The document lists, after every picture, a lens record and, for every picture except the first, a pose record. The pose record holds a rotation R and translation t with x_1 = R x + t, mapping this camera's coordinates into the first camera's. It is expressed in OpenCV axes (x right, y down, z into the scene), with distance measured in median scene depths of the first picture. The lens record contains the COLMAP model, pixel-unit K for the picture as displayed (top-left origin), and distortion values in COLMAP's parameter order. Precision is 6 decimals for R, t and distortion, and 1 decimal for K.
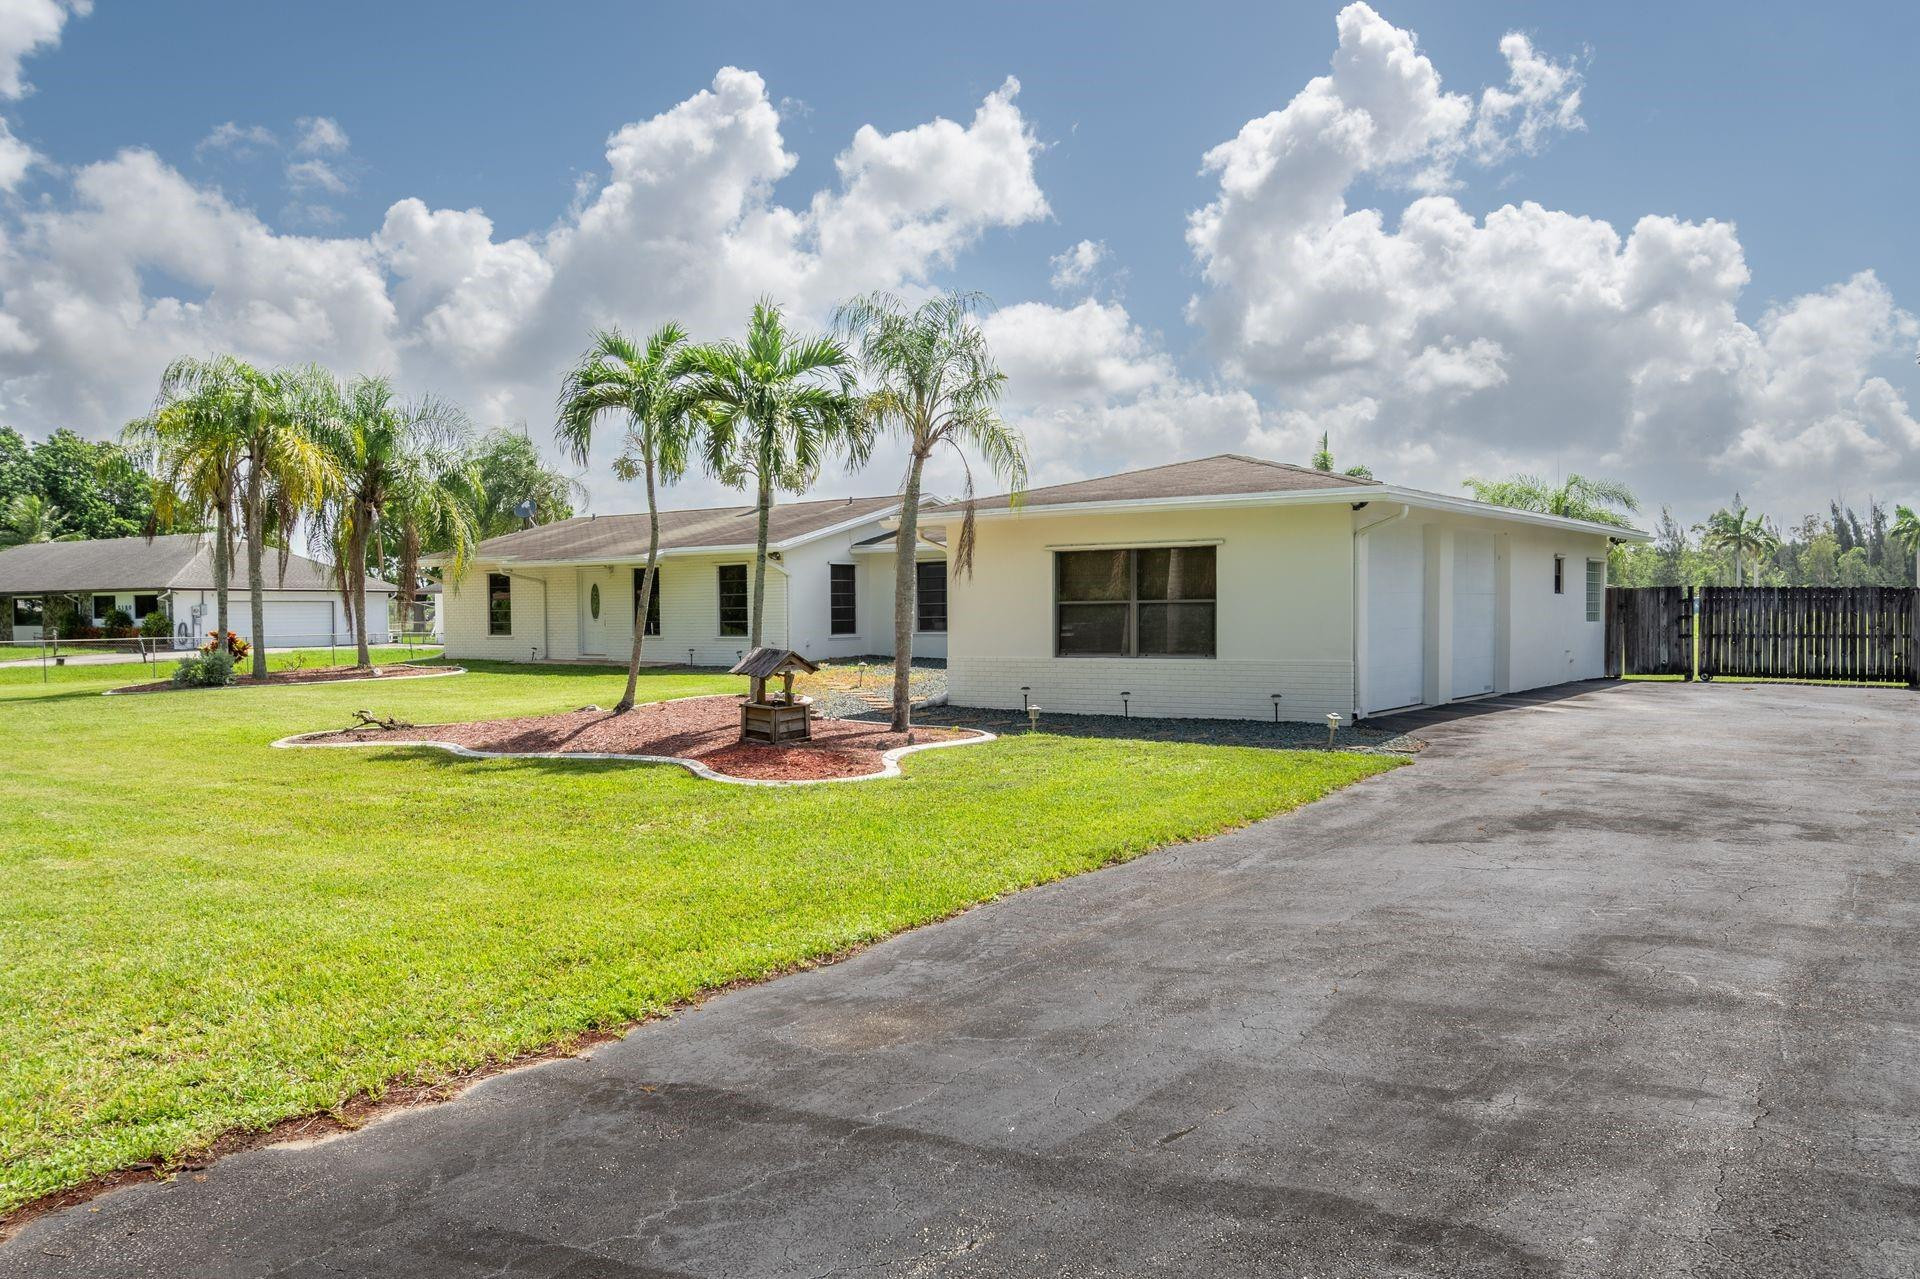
lens RADIAL K [[1777.6, 0, 960.0], [0, 1777.6, 639.5], [0, 0, 1]] dist [0.008422, -0.009146]
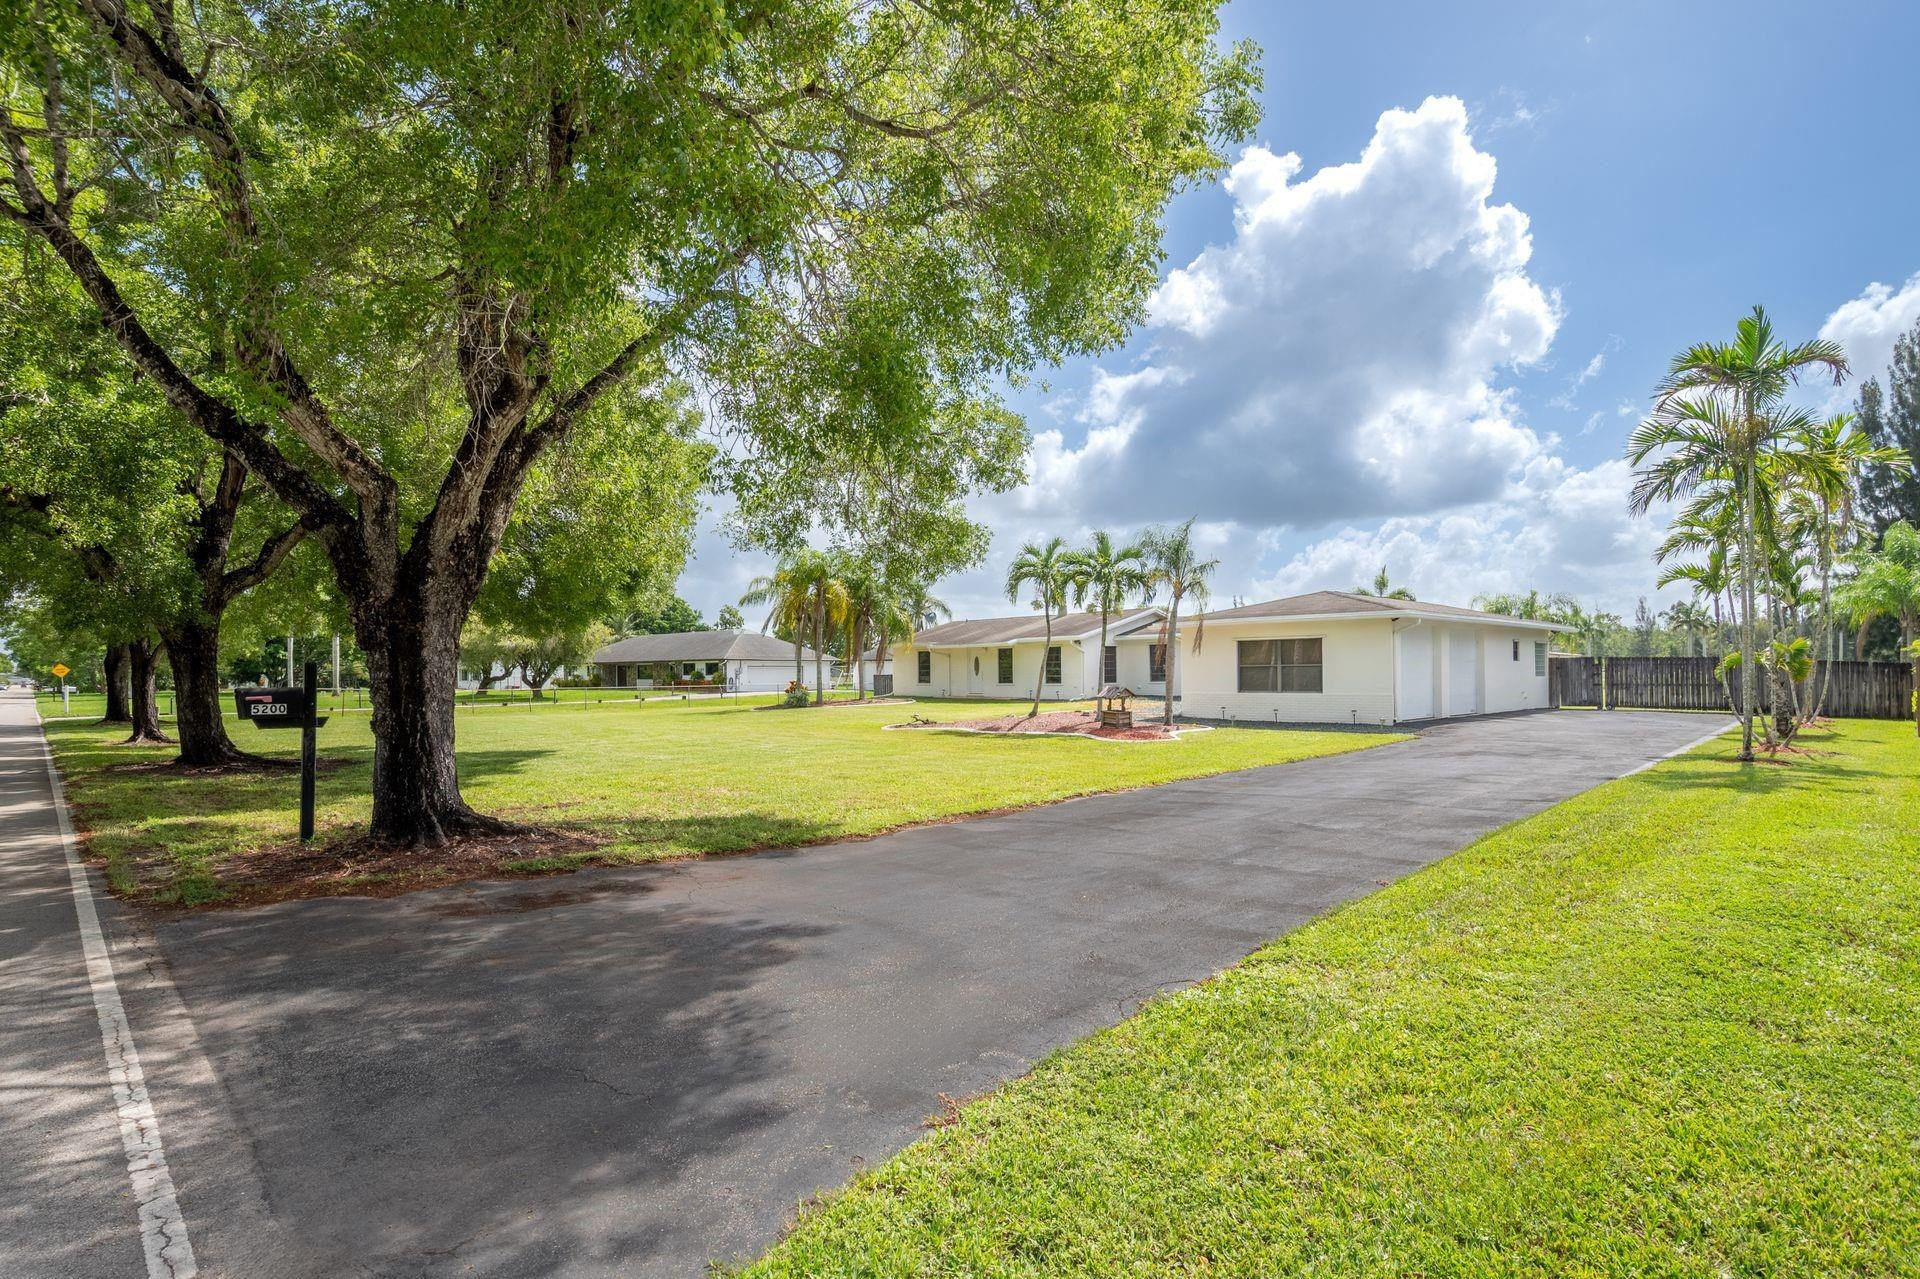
lens RADIAL K [[1083.6, 0, 910.4], [0, 1083.6, 637.2], [0, 0, 1]] dist [-0.000769, -0.000605]
pose [[0.977697, -0.006365, -0.209925, -0.035715], [-0.003742, 0.998854, -0.047712, 0.004760], [0.209988, 0.047433, 0.976553, -0.202221]]
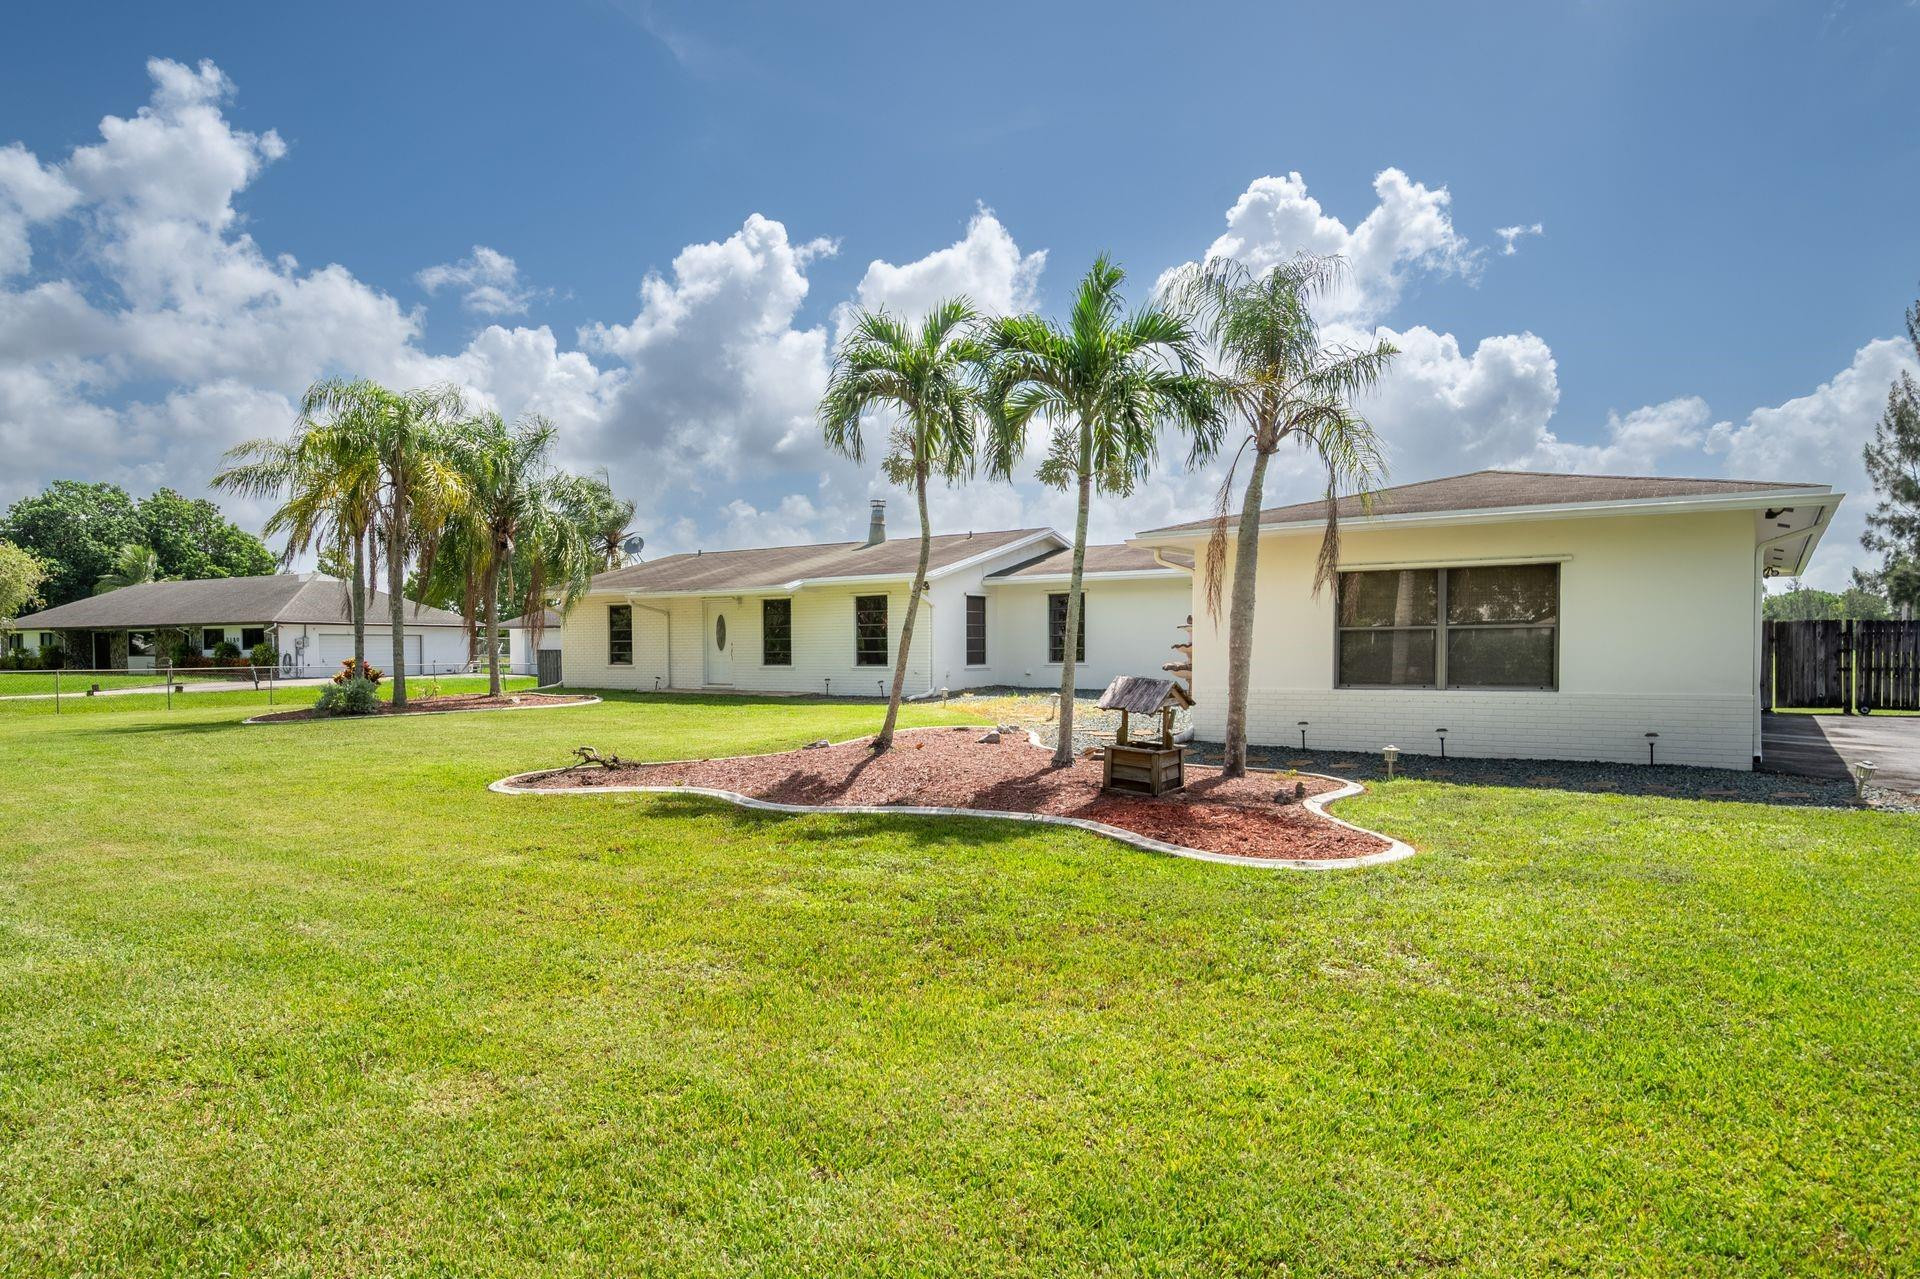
lens RADIAL K [[1510.9, 0, 962.0], [0, 1510.9, 677.9], [0, 0, 1]] dist [0.005412, 0.004238]
pose [[0.999818, 0.003682, 0.018710, -0.102637], [-0.003752, 0.999986, 0.003685, 0.001484], [-0.018697, -0.003755, 0.999818, 0.160386]]
